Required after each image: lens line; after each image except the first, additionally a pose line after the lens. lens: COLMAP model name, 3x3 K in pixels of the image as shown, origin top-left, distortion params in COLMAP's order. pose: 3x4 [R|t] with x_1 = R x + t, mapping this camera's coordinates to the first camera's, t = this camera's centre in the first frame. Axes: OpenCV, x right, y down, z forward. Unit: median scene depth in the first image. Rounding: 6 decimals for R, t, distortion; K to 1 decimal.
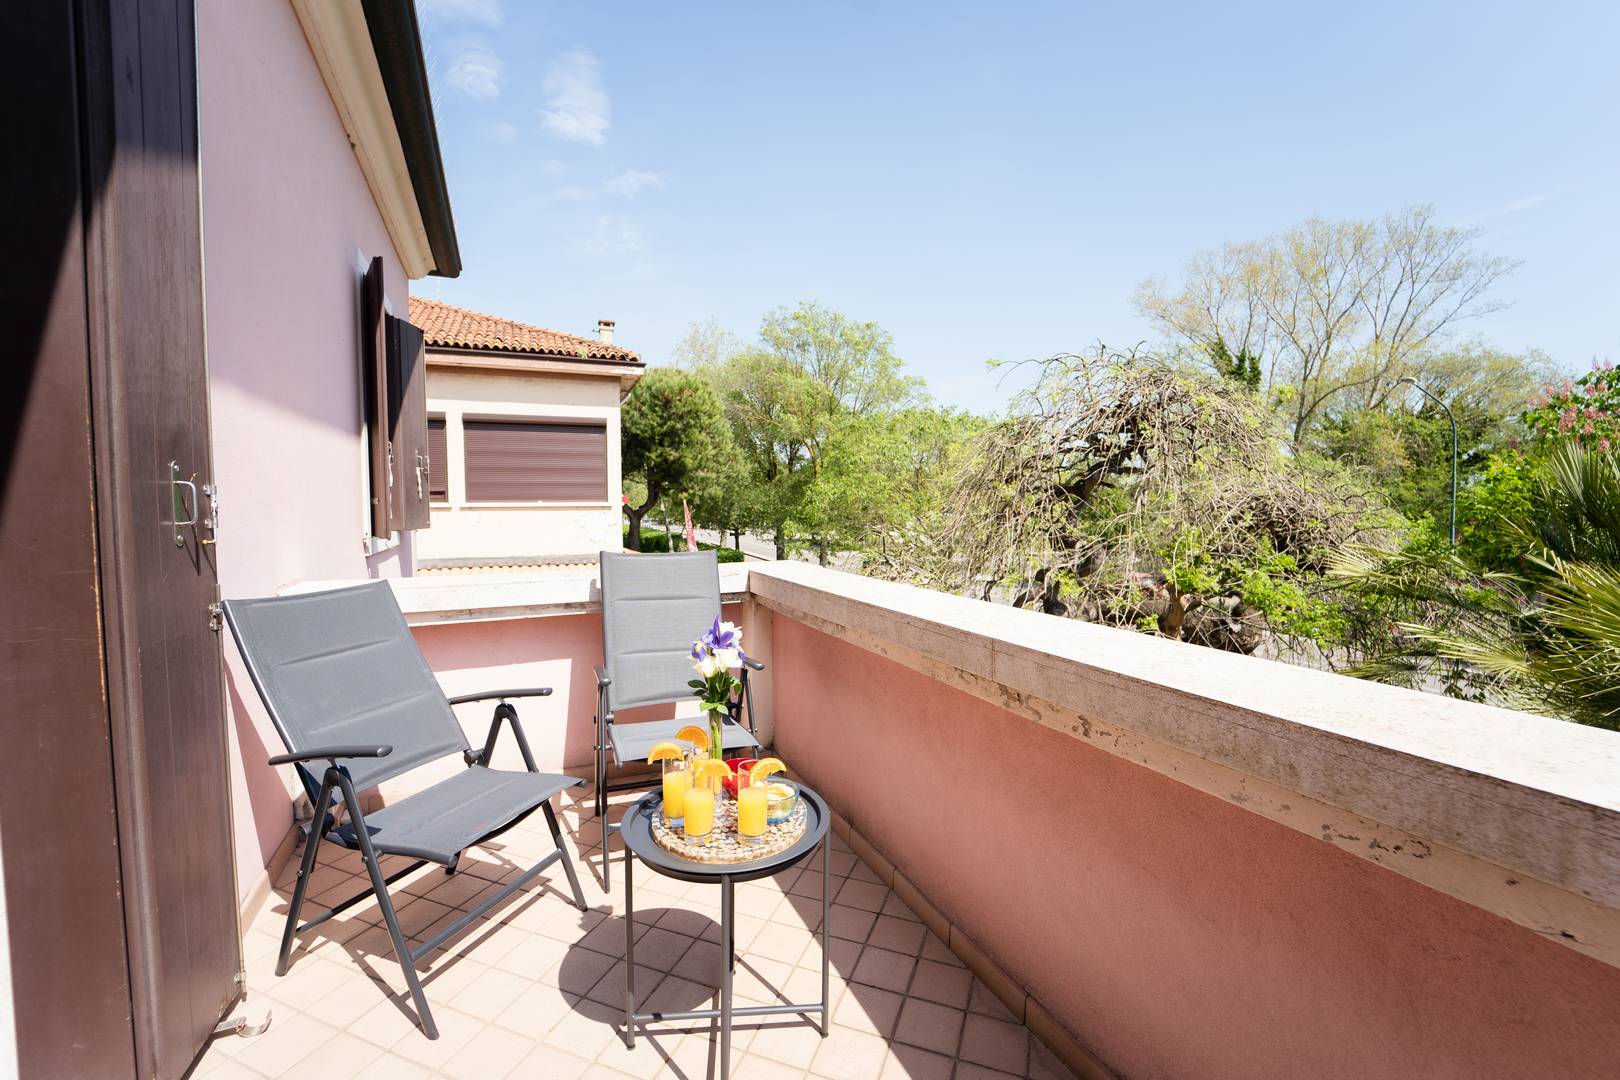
lens RADIAL K [[669.6, 0, 812.2], [0, 669.6, 536.8], [0, 0, 1]] dist [-0.021189, 0.000906]
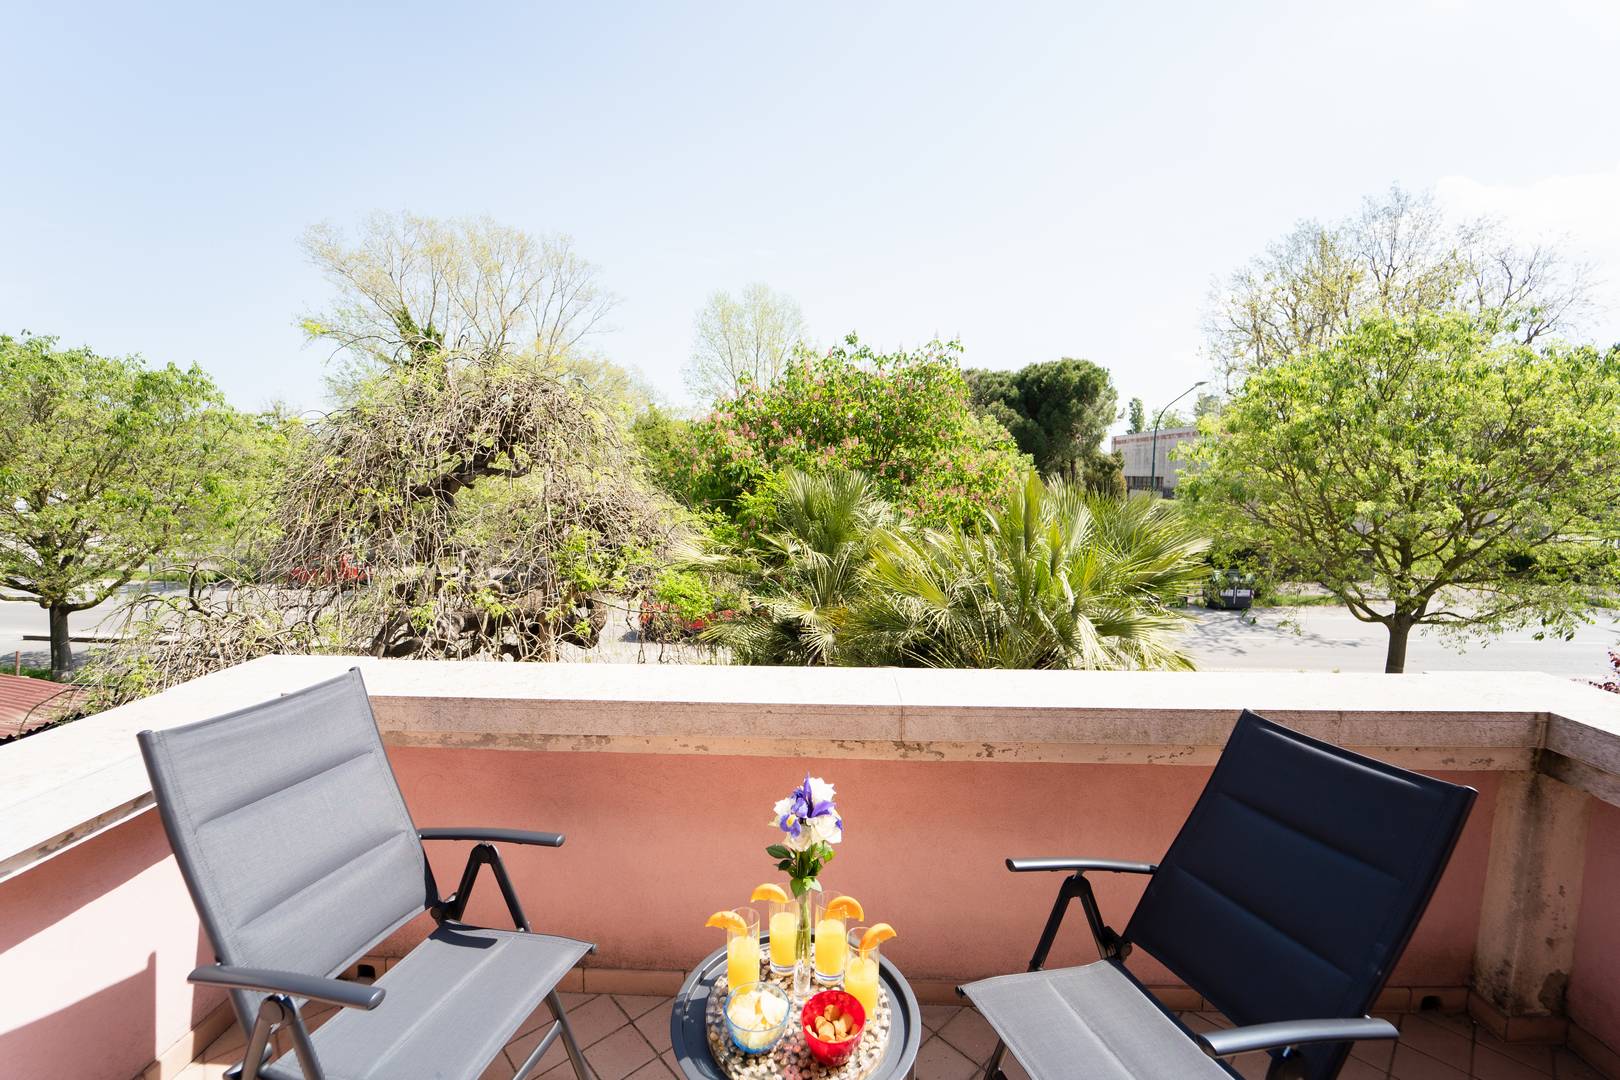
lens RADIAL K [[669.6, 0, 812.2], [0, 669.6, 536.8], [0, 0, 1]] dist [-0.021189, 0.000906]
pose [[0.440167, -0.084400, 0.893941, -0.203938], [0.040406, 0.996426, 0.074180, -0.058684], [-0.897006, 0.003469, 0.442004, 0.154035]]
